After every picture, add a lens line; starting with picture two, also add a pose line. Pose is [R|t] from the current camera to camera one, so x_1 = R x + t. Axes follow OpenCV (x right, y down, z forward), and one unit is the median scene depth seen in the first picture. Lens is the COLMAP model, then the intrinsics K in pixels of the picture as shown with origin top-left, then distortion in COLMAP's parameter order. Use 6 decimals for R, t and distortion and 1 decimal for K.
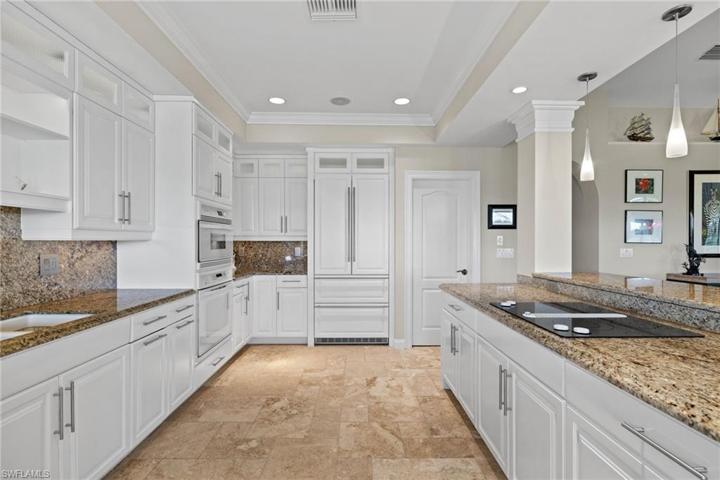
lens RADIAL K [[358.0, 0, 361.4], [0, 358.0, 233.8], [0, 0, 1]] dist [-0.003041, -0.000482]
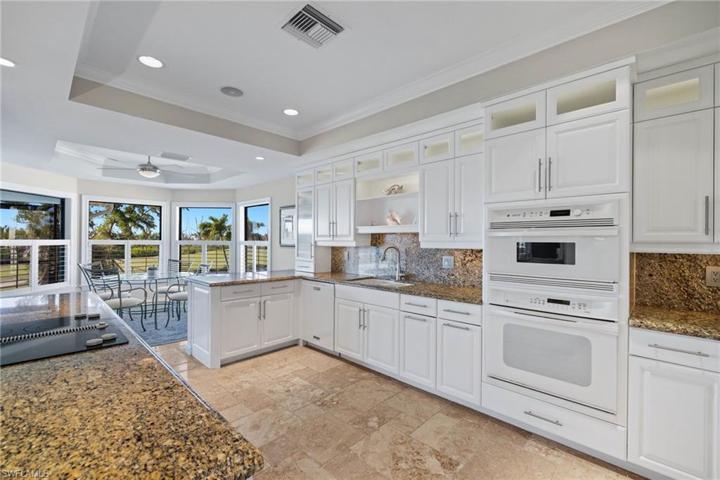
lens RADIAL K [[310.3, 0, 360.0], [0, 310.3, 240.0], [0, 0, 1]] dist [-0.000408, -0.000139]
pose [[-0.710954, -0.006829, -0.703205, 0.403194], [0.007787, 0.999815, -0.017582, 0.002113], [0.703195, -0.017976, -0.710770, 1.539423]]
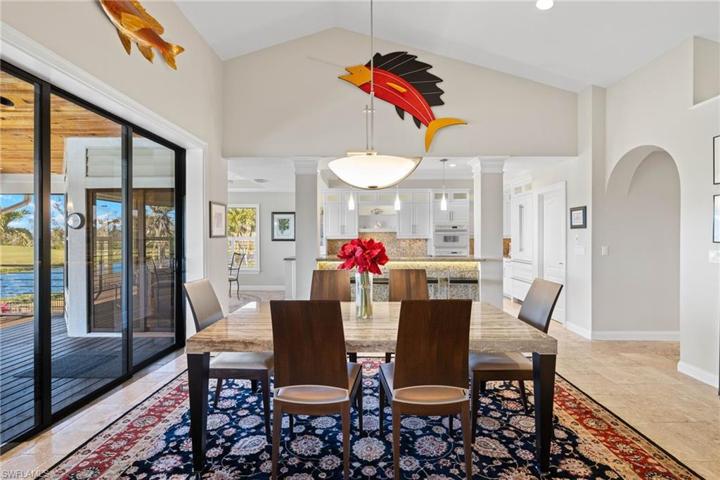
lens RADIAL K [[339.6, 0, 360.0], [0, 339.6, 240.0], [0, 0, 1]] dist [-0.007179, -0.000411]
pose [[-0.042852, 0.007650, -0.999052, 2.567820], [0.022104, 0.999733, 0.006707, -0.001700], [0.998837, -0.021796, -0.043009, 0.612600]]
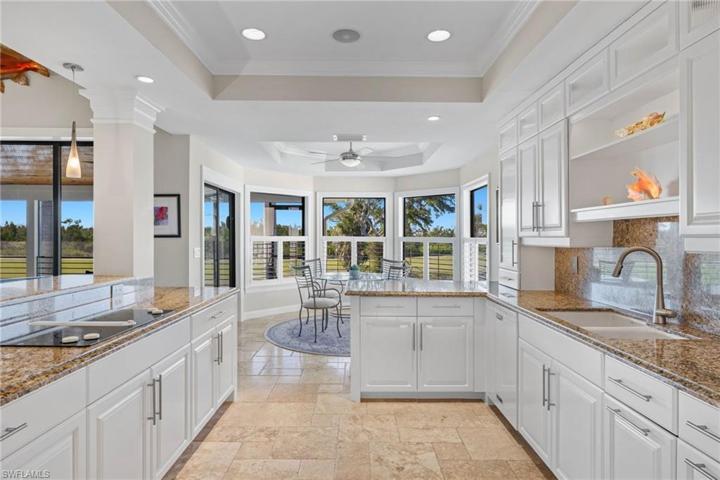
lens RADIAL K [[406.6, 0, 360.2], [0, 406.6, 237.1], [0, 0, 1]] dist [0.003844, 0.000445]
pose [[-0.999645, -0.007274, 0.025619, -0.136009], [-0.007763, 0.999789, -0.019041, 0.005217], [-0.025475, -0.019233, -0.999490, 1.509752]]
